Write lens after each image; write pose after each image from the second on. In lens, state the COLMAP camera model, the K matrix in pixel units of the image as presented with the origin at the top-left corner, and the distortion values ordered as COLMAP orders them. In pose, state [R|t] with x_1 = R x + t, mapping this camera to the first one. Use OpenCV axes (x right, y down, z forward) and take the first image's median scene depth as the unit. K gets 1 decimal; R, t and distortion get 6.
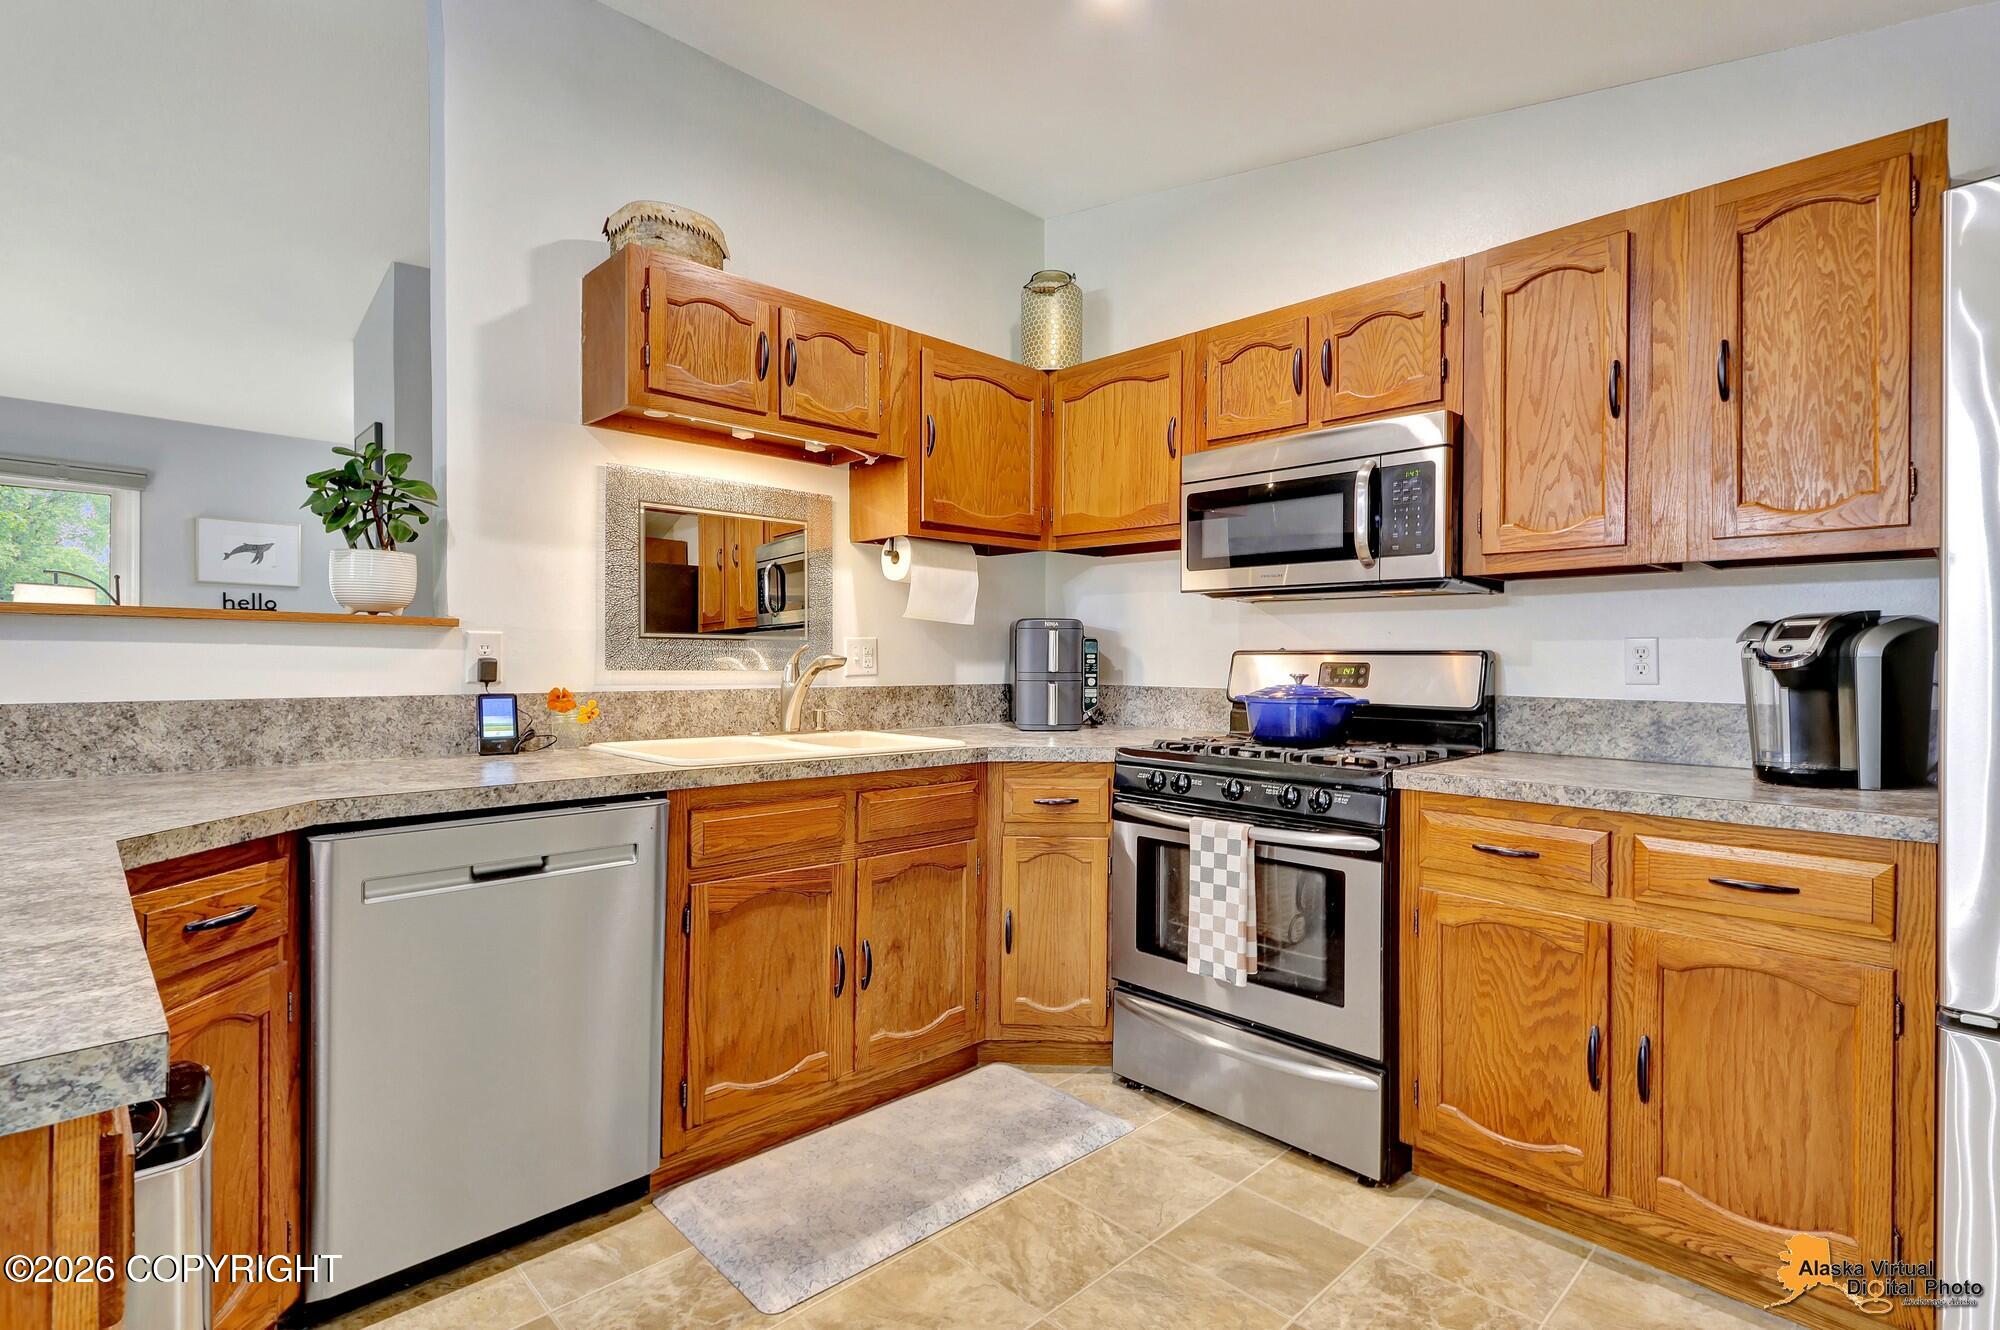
lens RADIAL K [[828.8, 0, 1180.4], [0, 828.8, 664.0], [0, 0, 1]] dist [0.001019, -0.000079]
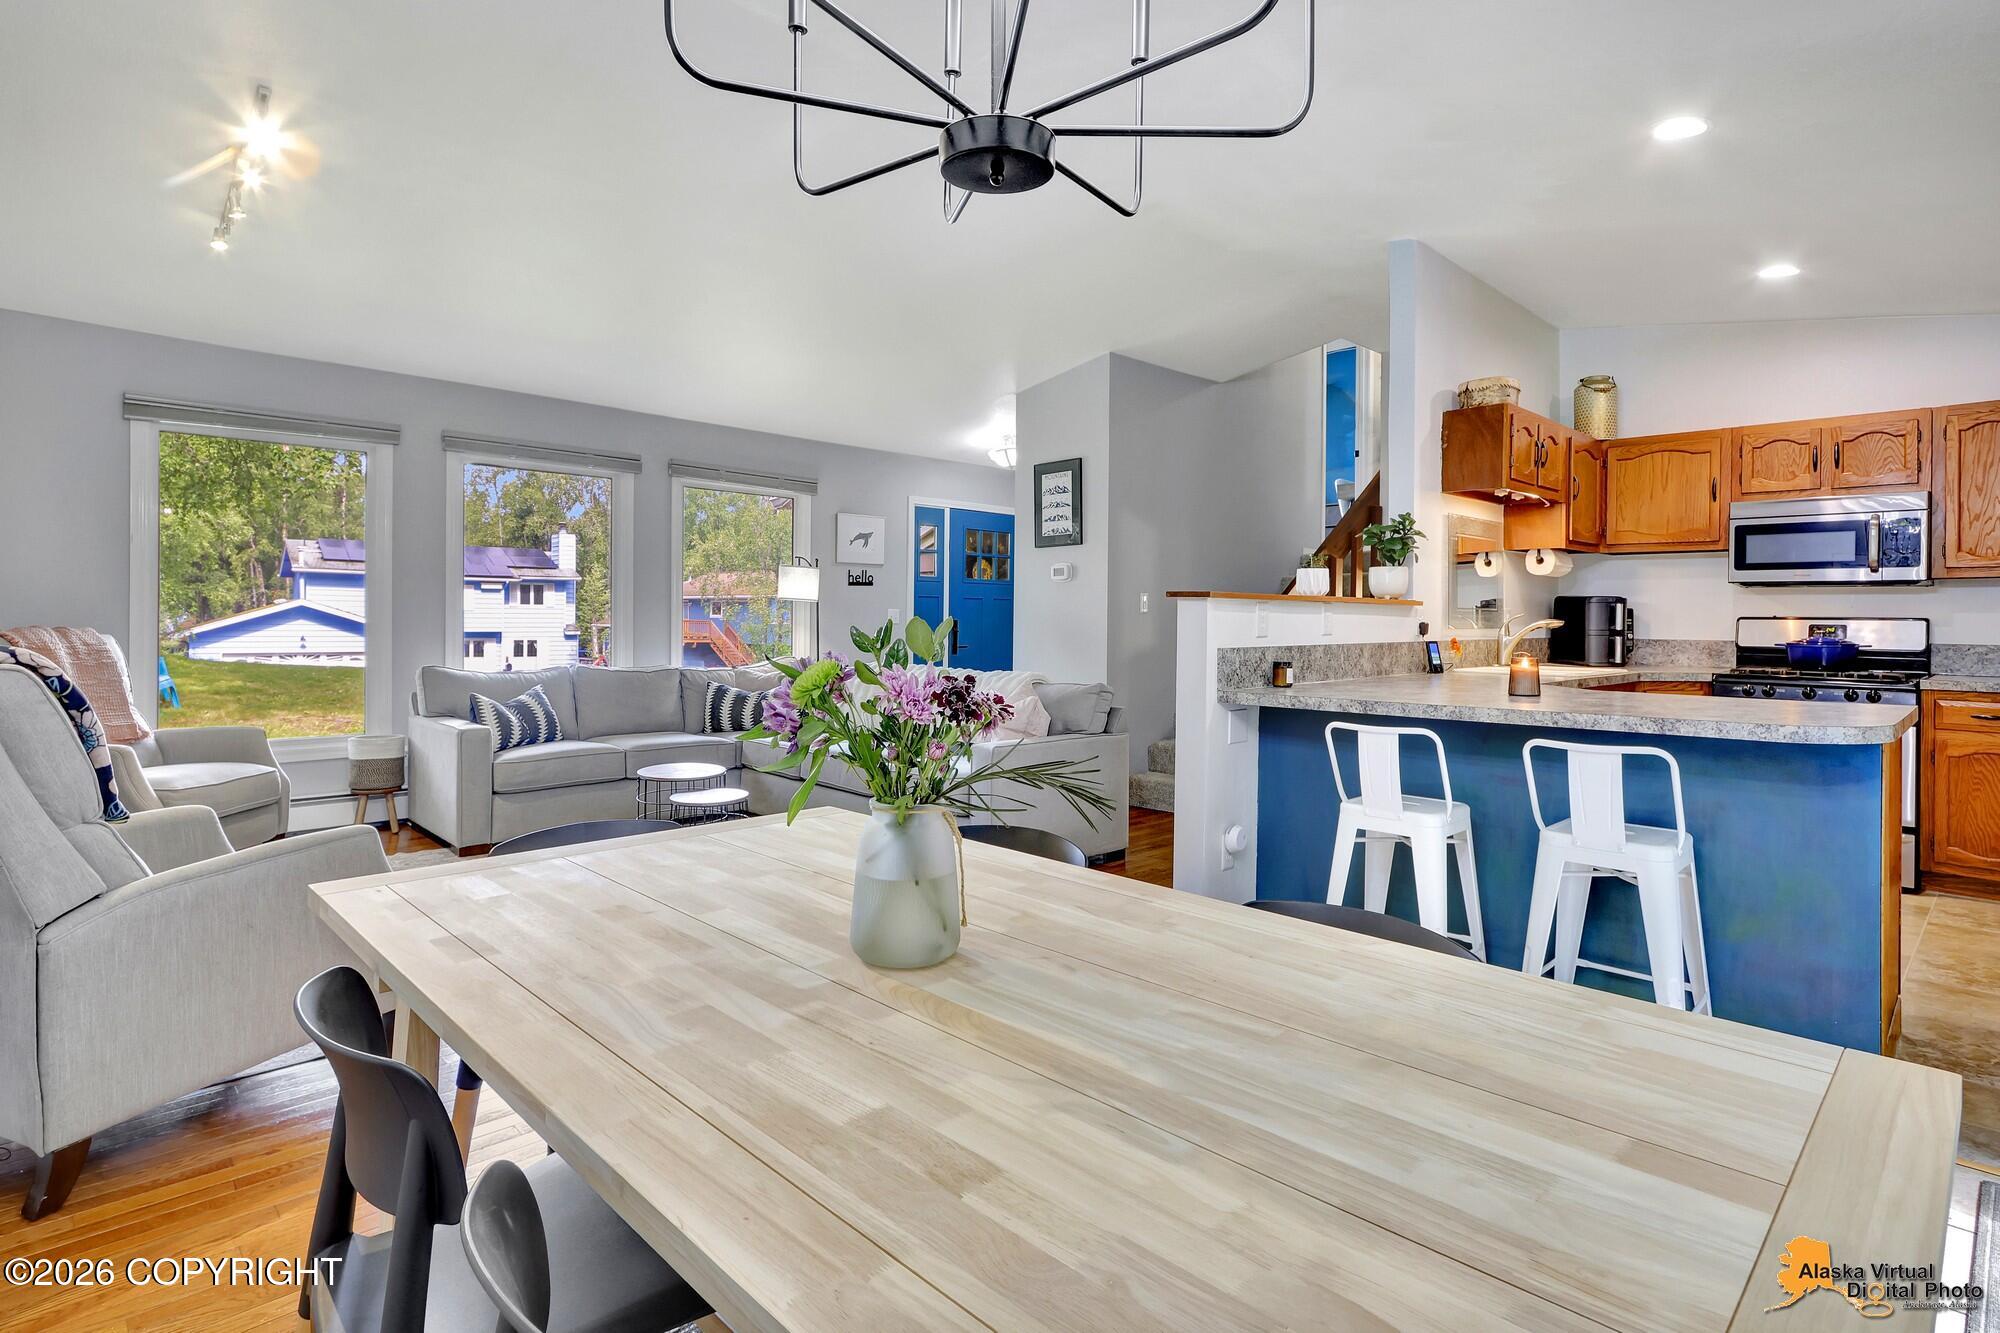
lens RADIAL K [[1011.6, 0, 1078.4], [0, 1011.6, 620.5], [0, 0, 1]] dist [-0.000452, -0.001098]
pose [[0.999786, 0.001887, 0.020617, -1.674255], [-0.001800, 0.999989, -0.004232, 0.001312], [-0.020625, 0.004193, 0.999778, -1.269265]]
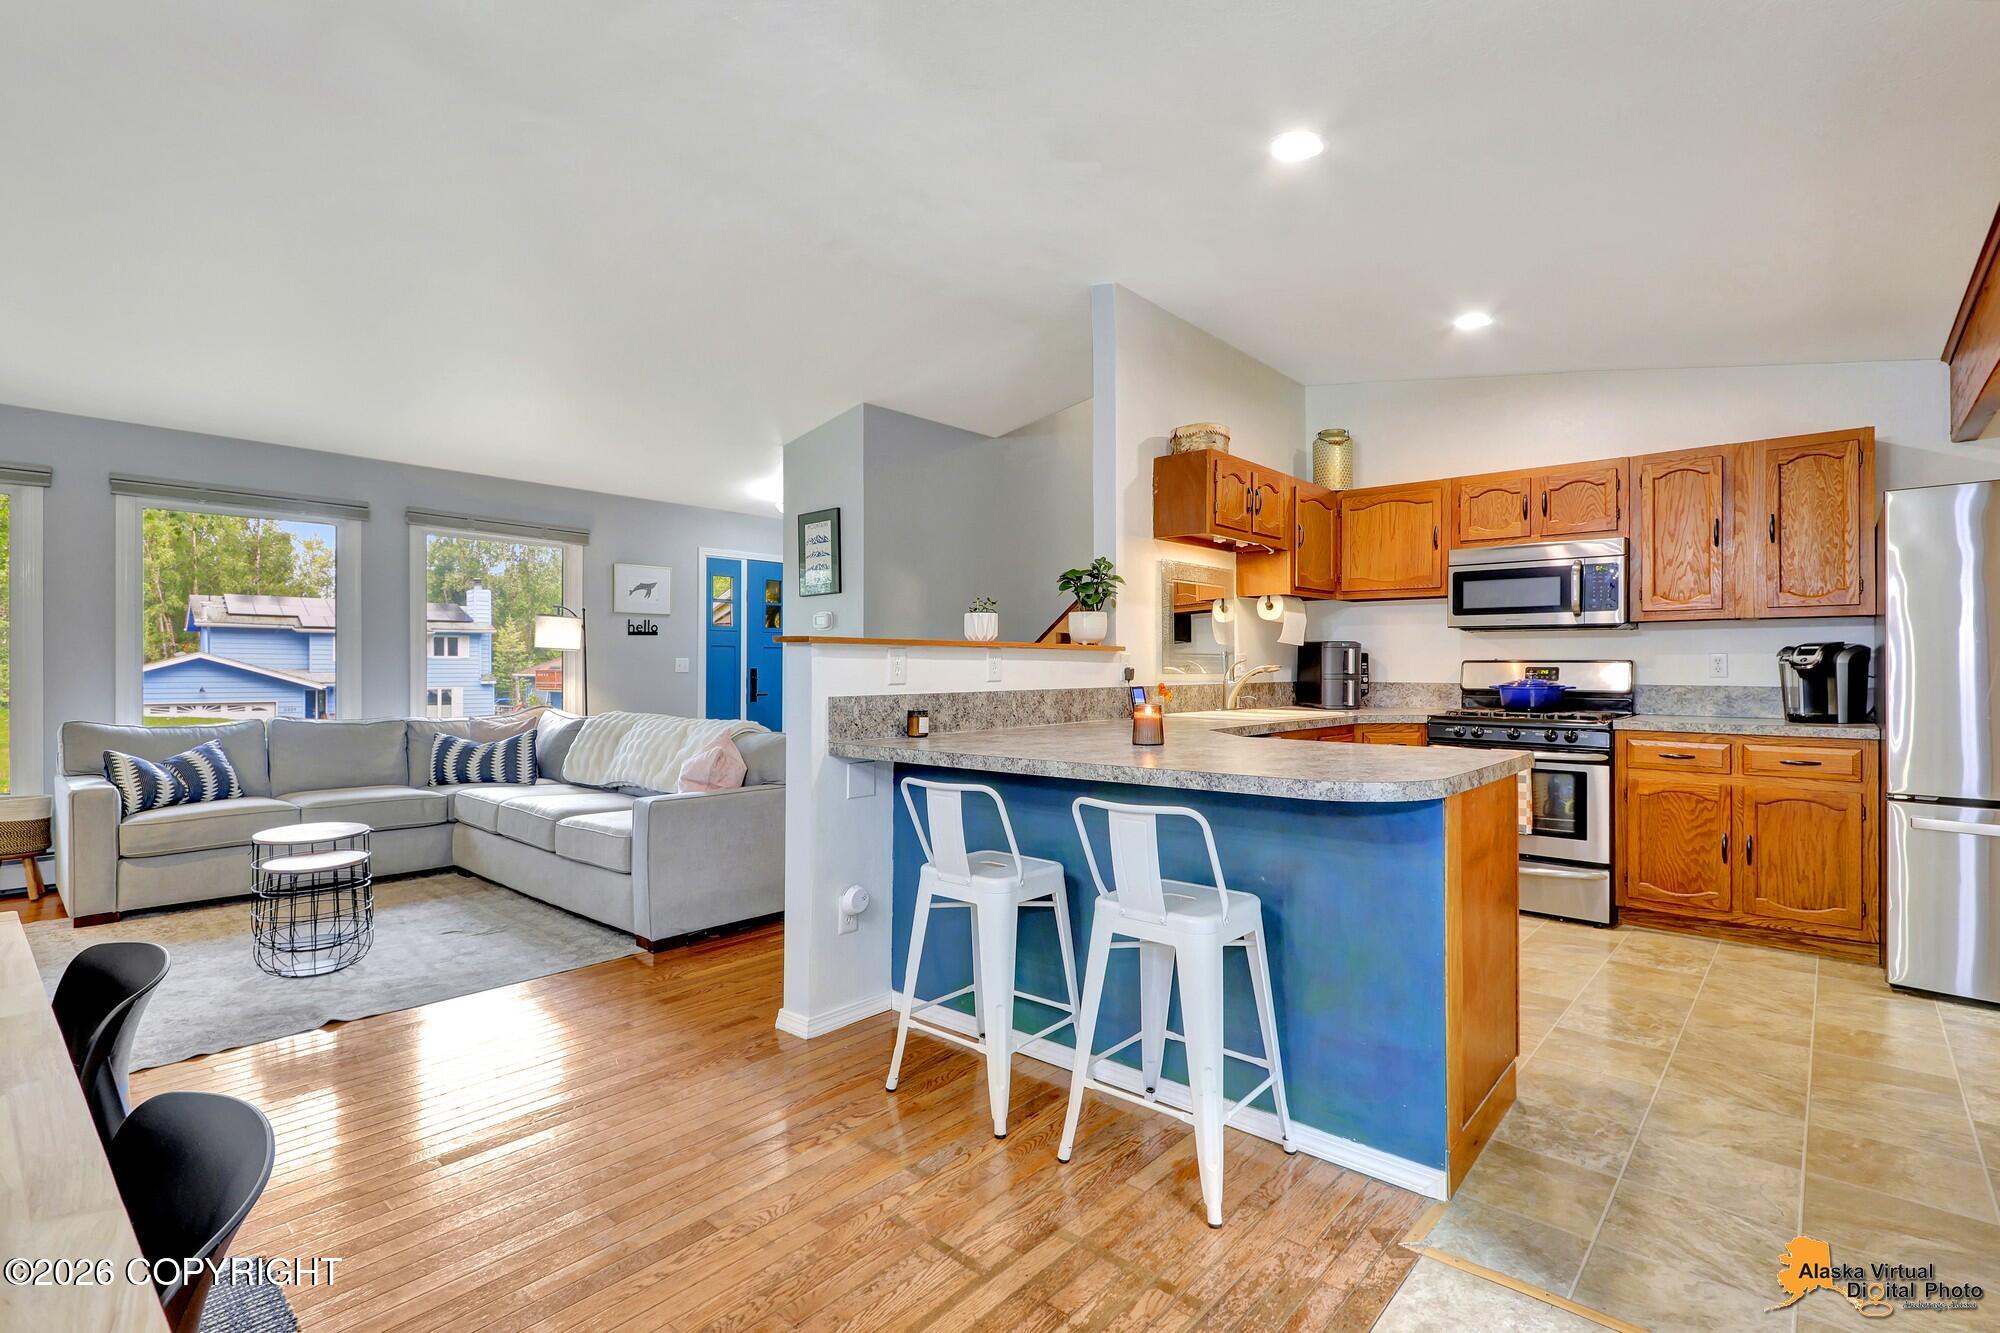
lens RADIAL K [[896.6, 0, 1058.2], [0, 896.6, 667.5], [0, 0, 1]] dist [0.003899, -0.000155]
pose [[0.997457, -0.004909, 0.071099, -1.170895], [0.005199, 0.999979, -0.003895, 0.000905], [-0.071078, 0.004255, 0.997462, -1.021390]]
